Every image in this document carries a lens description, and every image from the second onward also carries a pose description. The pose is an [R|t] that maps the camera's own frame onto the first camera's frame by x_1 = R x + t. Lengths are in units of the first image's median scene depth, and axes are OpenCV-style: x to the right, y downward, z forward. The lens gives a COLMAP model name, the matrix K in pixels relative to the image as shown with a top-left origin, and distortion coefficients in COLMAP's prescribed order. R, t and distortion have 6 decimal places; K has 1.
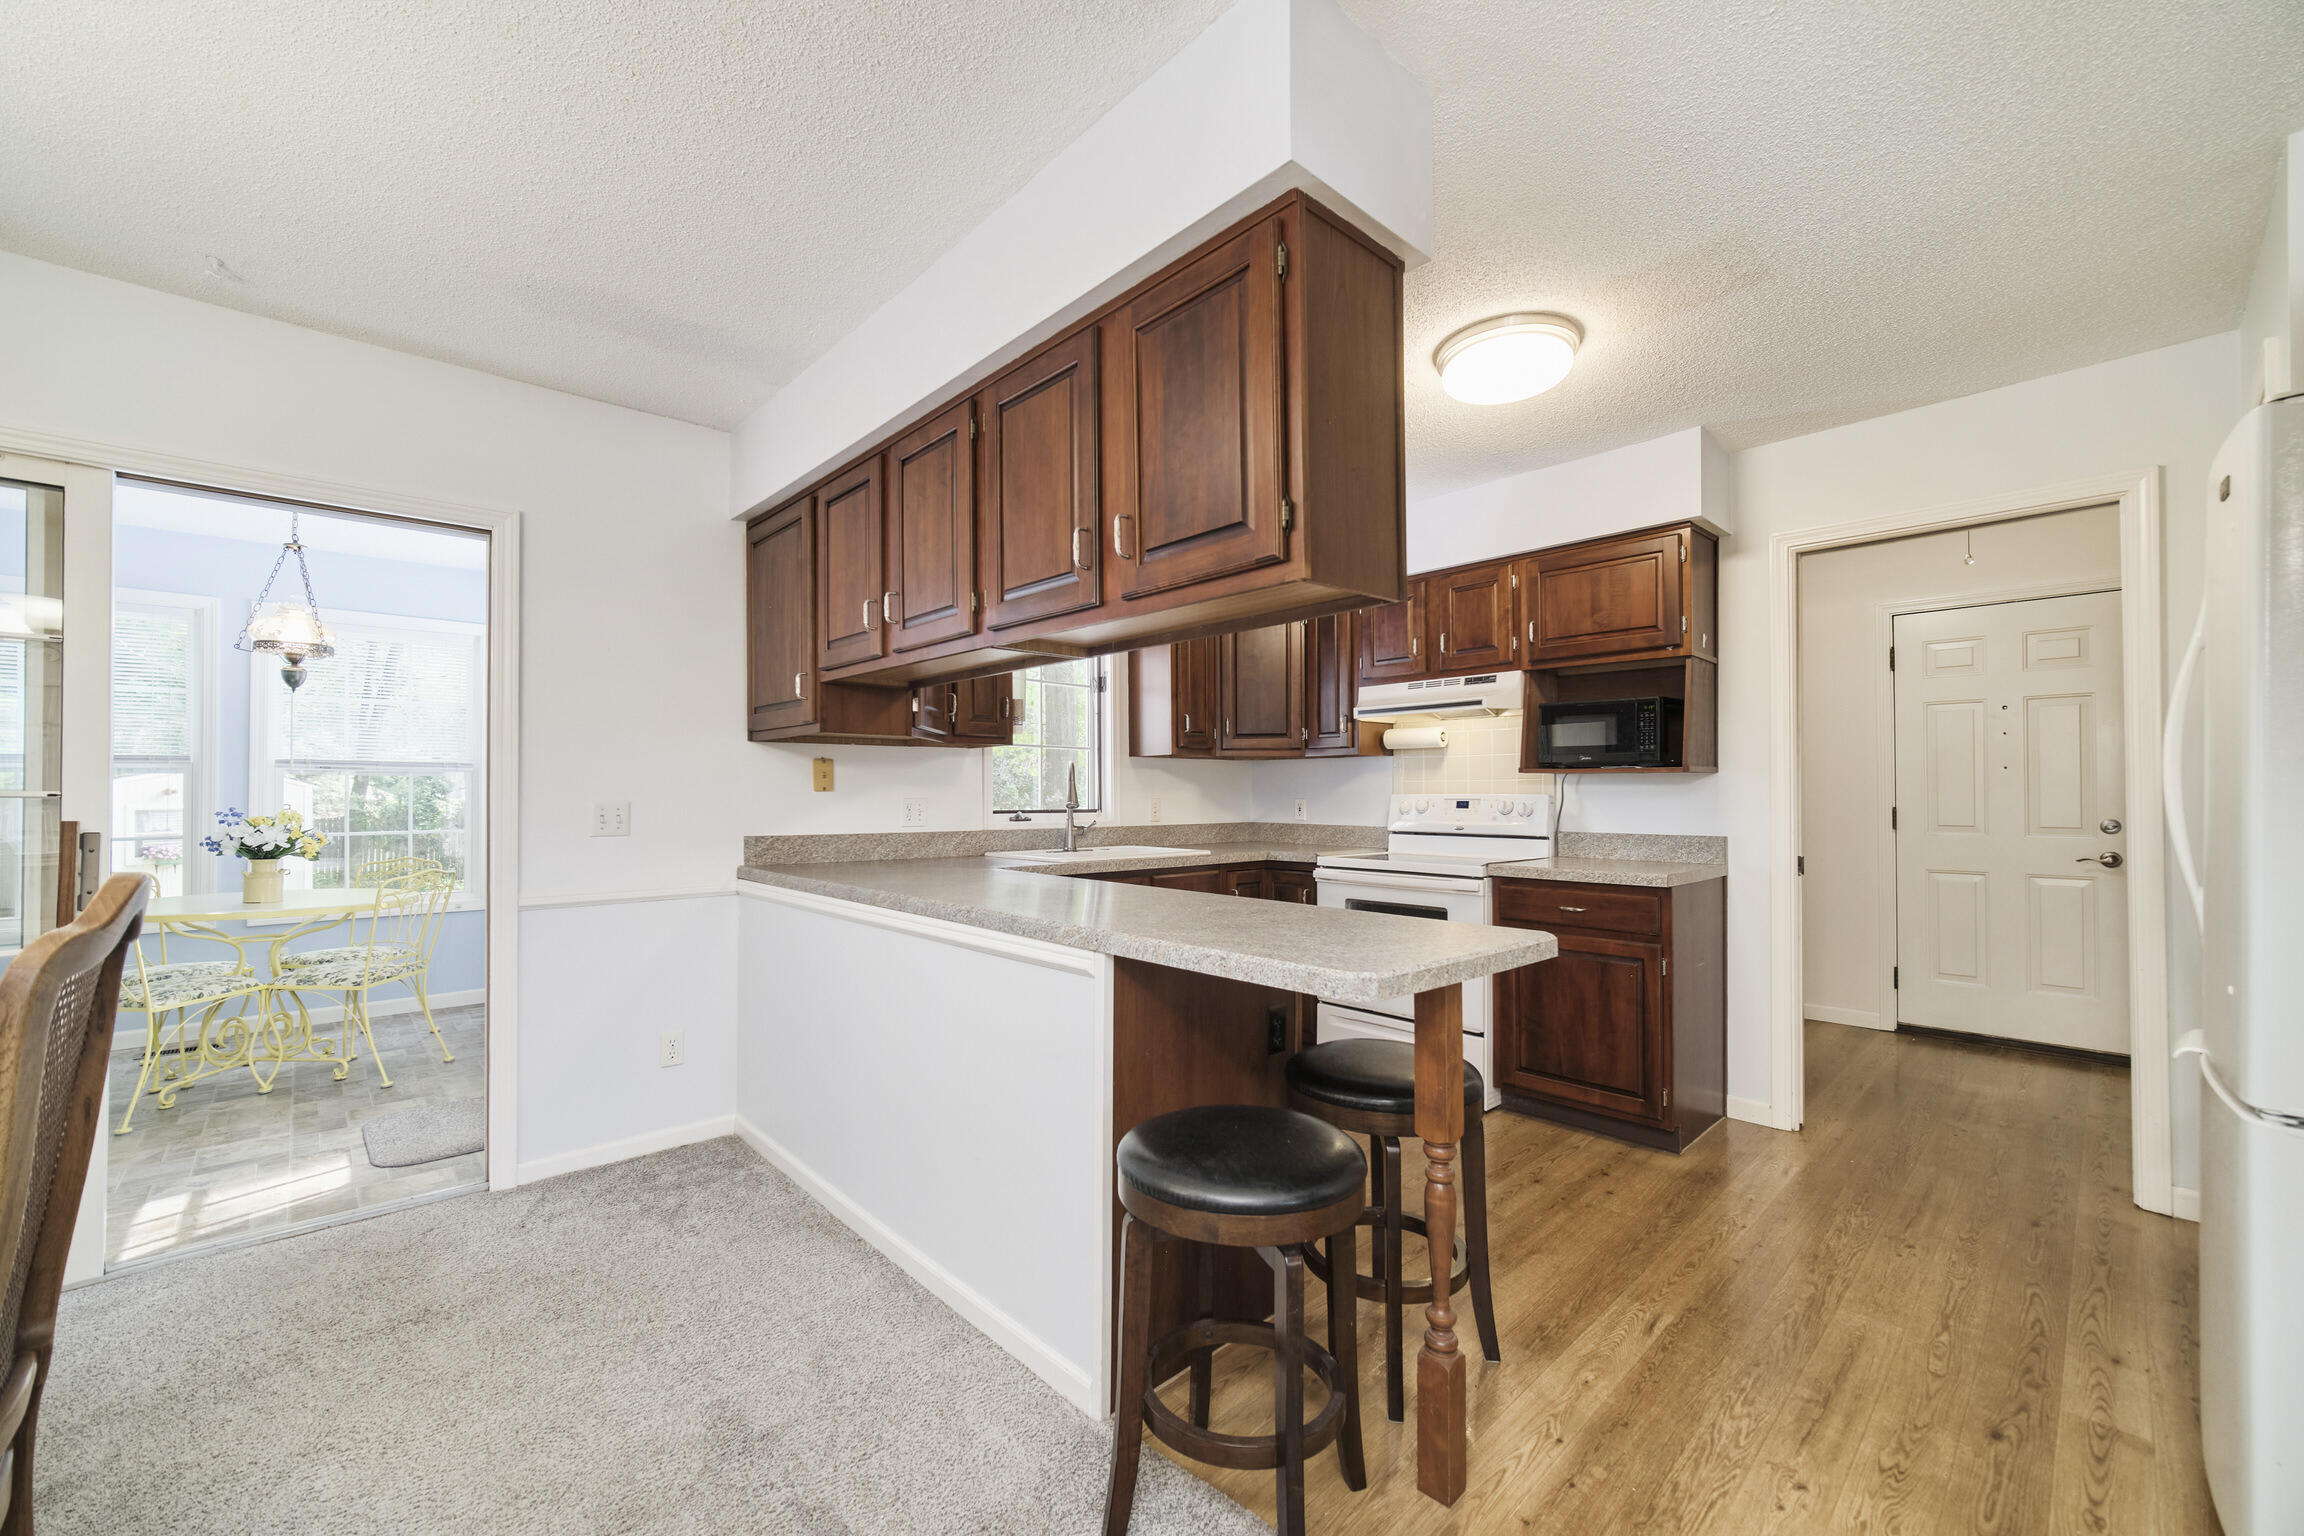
lens RADIAL K [[920.7, 0, 1140.9], [0, 920.7, 778.9], [0, 0, 1]] dist [-0.001170, -0.000751]
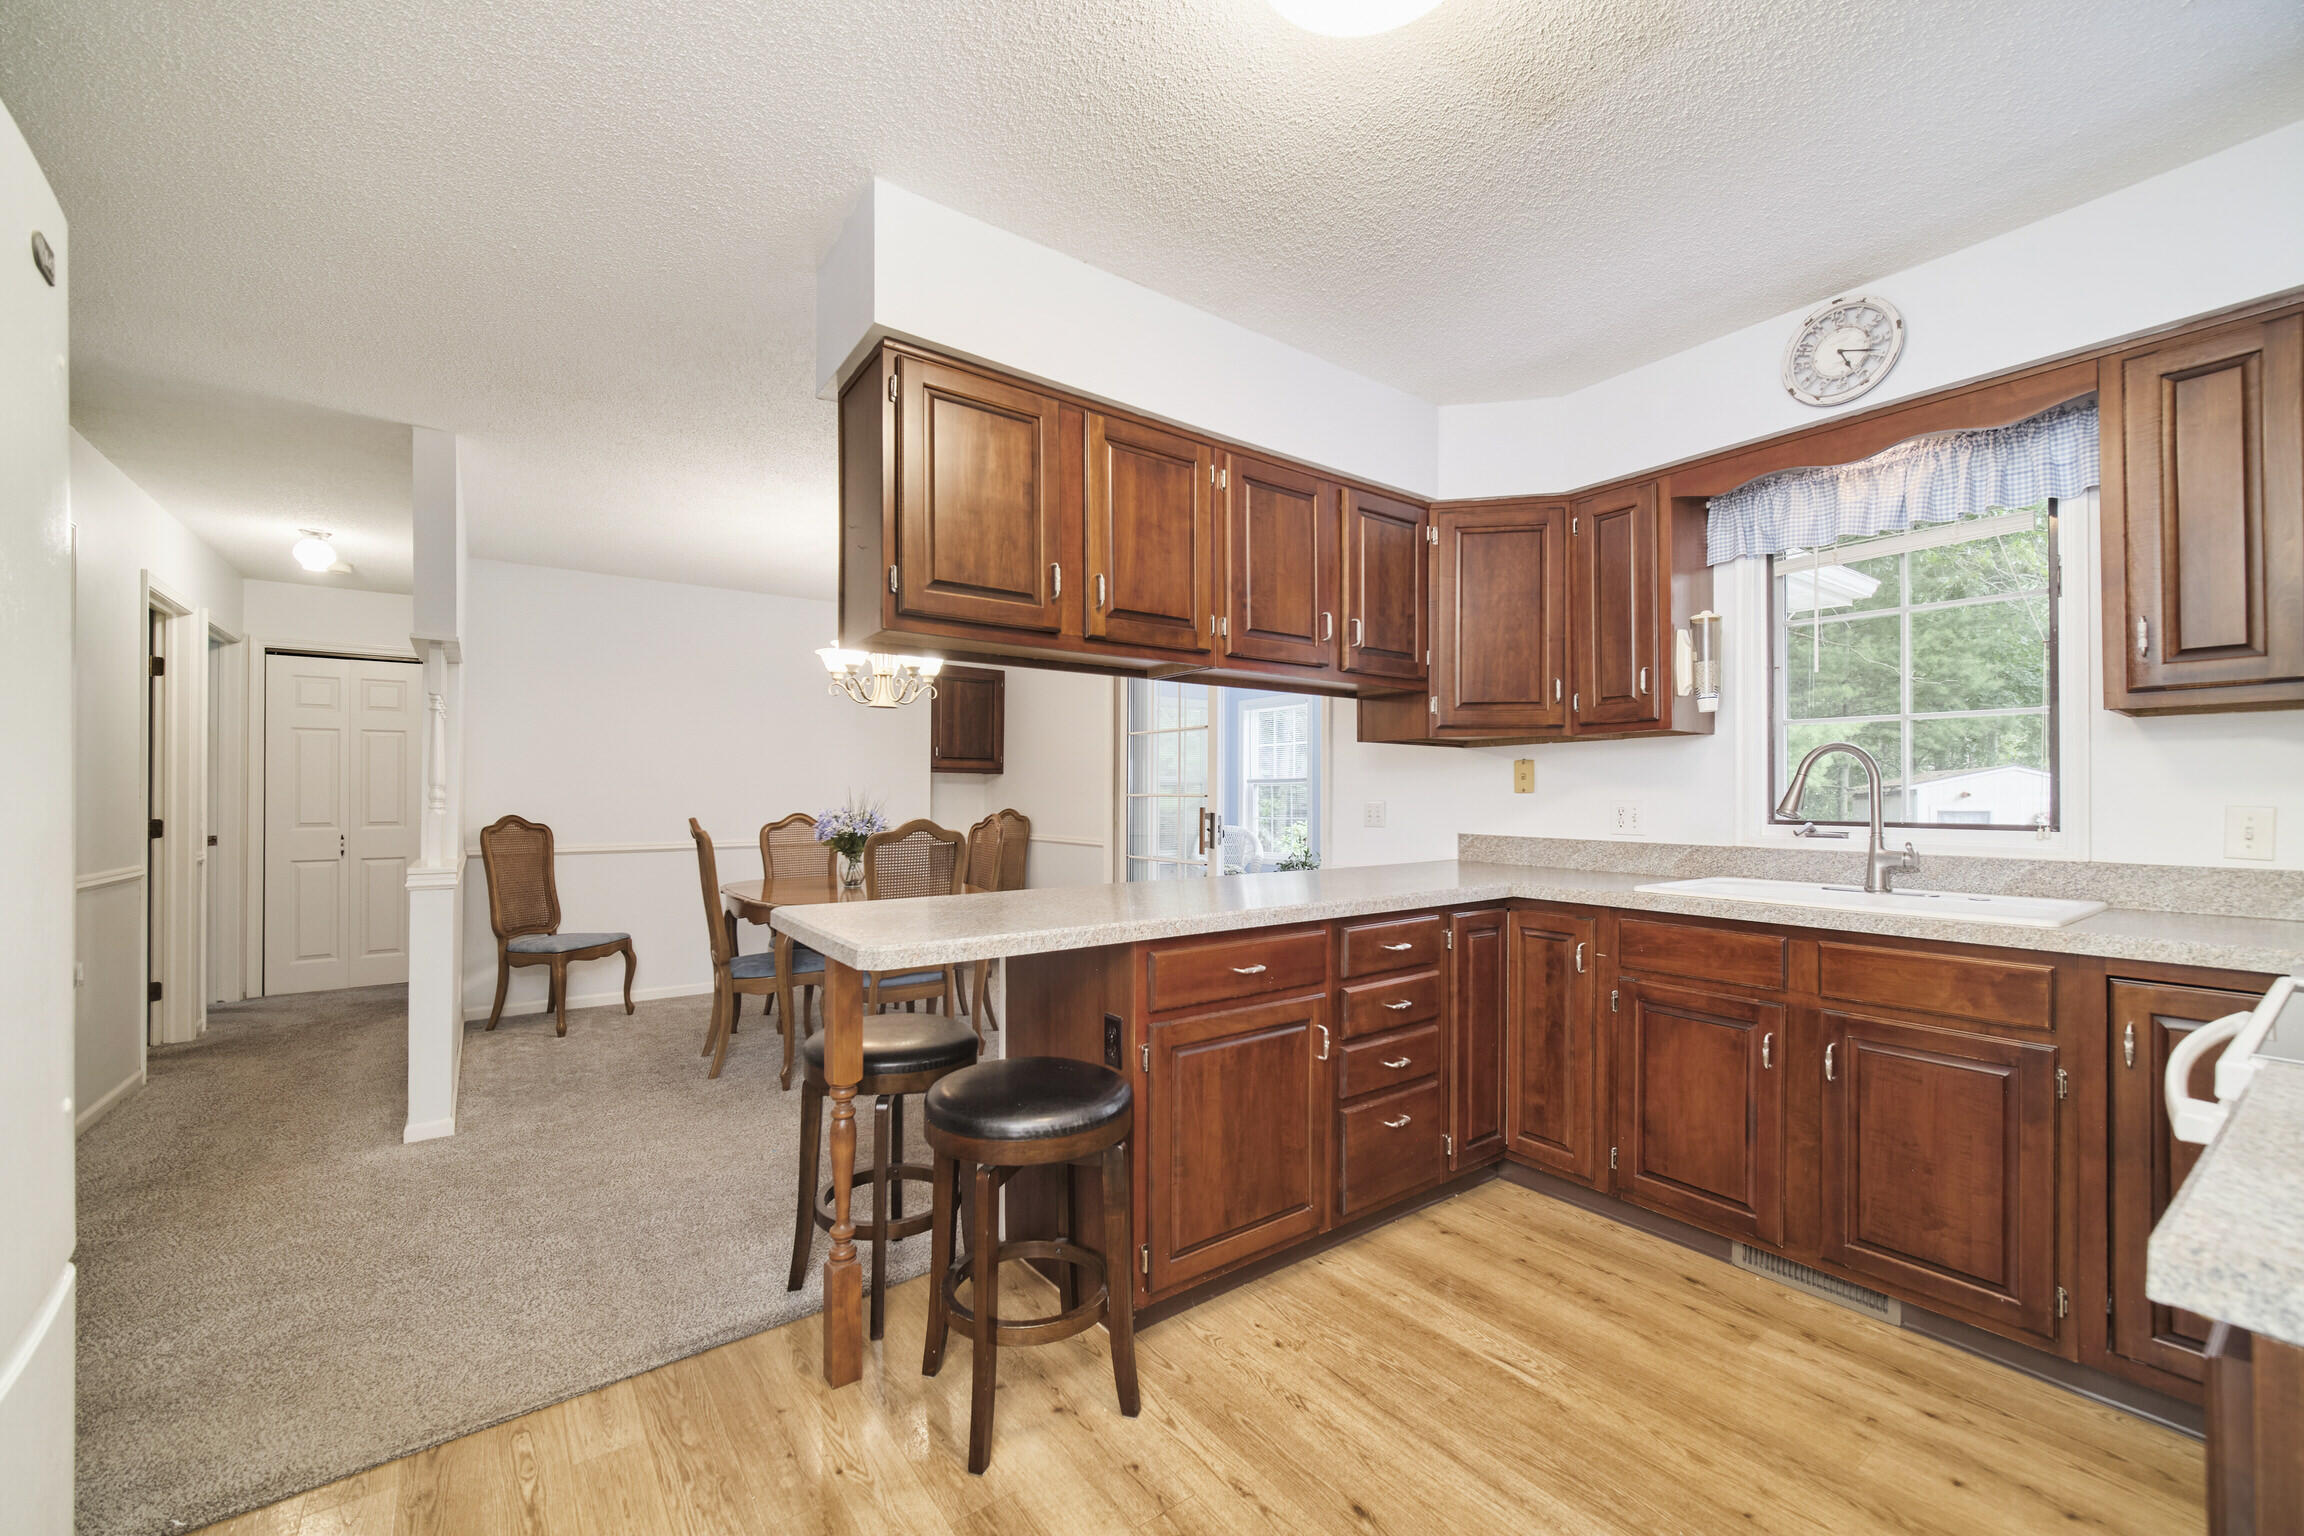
lens RADIAL K [[920.7, 0, 1140.9], [0, 920.7, 778.9], [0, 0, 1]] dist [-0.001170, -0.000751]
pose [[-0.134481, -0.016419, -0.990780, 0.686620], [0.008856, 0.999803, -0.017771, 0.012605], [0.990877, -0.011164, -0.134309, 0.726326]]
